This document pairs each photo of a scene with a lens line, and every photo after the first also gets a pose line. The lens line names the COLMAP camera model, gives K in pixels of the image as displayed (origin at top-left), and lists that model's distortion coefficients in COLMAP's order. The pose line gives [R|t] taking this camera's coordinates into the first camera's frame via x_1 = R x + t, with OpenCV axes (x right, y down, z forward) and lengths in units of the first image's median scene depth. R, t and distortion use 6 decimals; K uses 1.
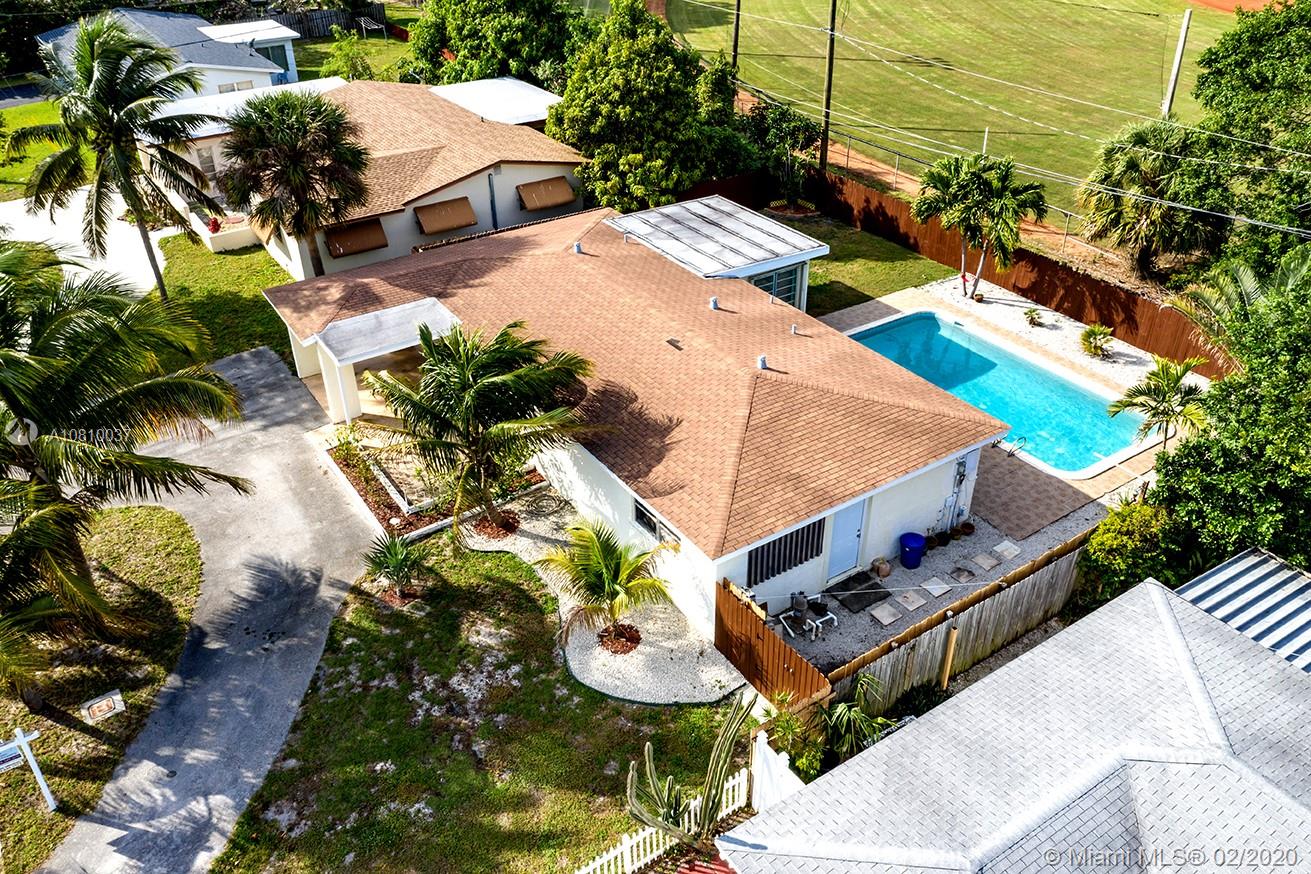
lens RADIAL K [[1025.9, 0, 655.5], [0, 1025.9, 437.0], [0, 0, 1]] dist [-0.015372, -0.002826]
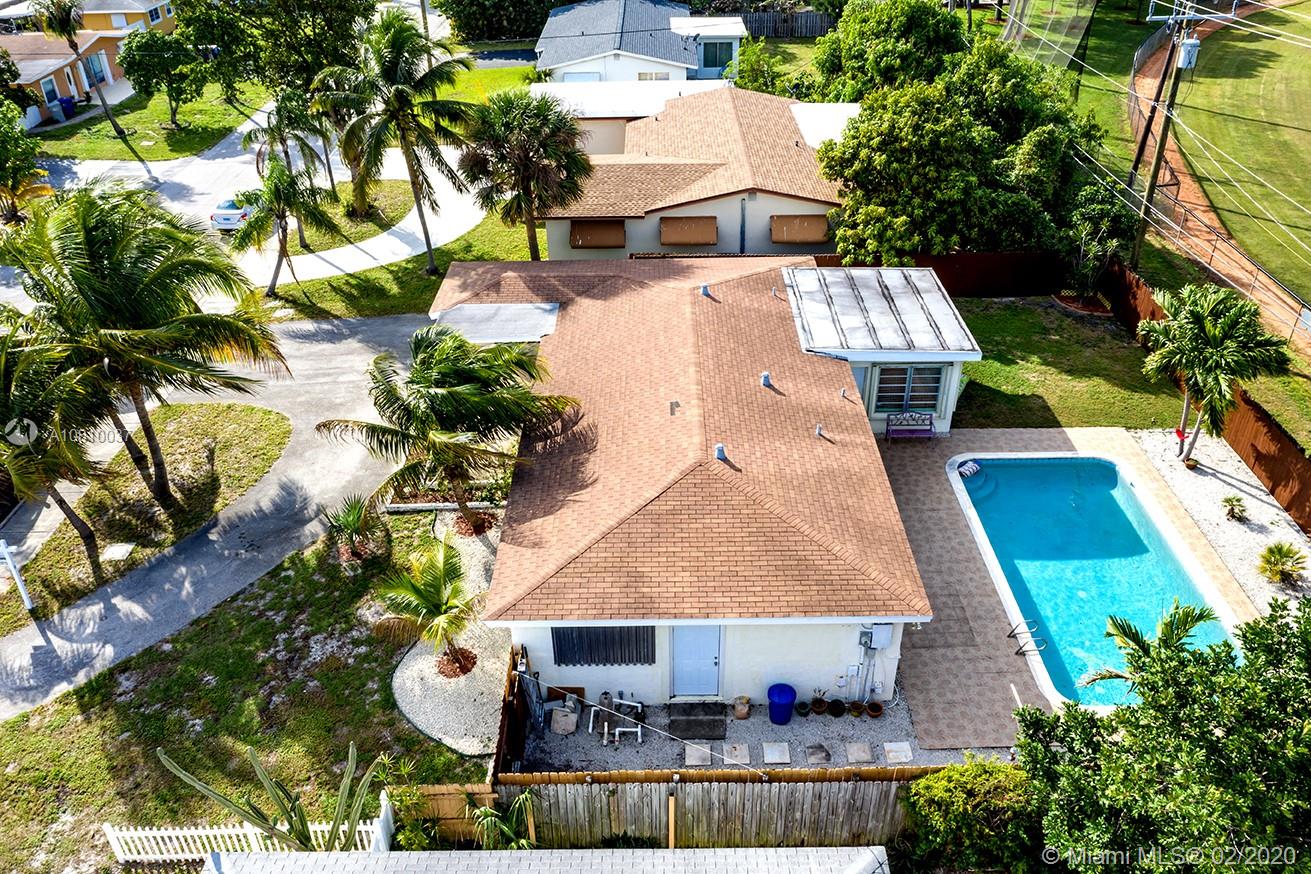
lens RADIAL K [[1029.0, 0, 653.3], [0, 1029.0, 444.0], [0, 0, 1]] dist [-0.018556, 0.001282]
pose [[0.831825, 0.294002, -0.470775, 0.407438], [-0.289467, 0.953495, 0.083998, -0.116259], [0.473578, 0.066402, 0.878245, 0.126746]]
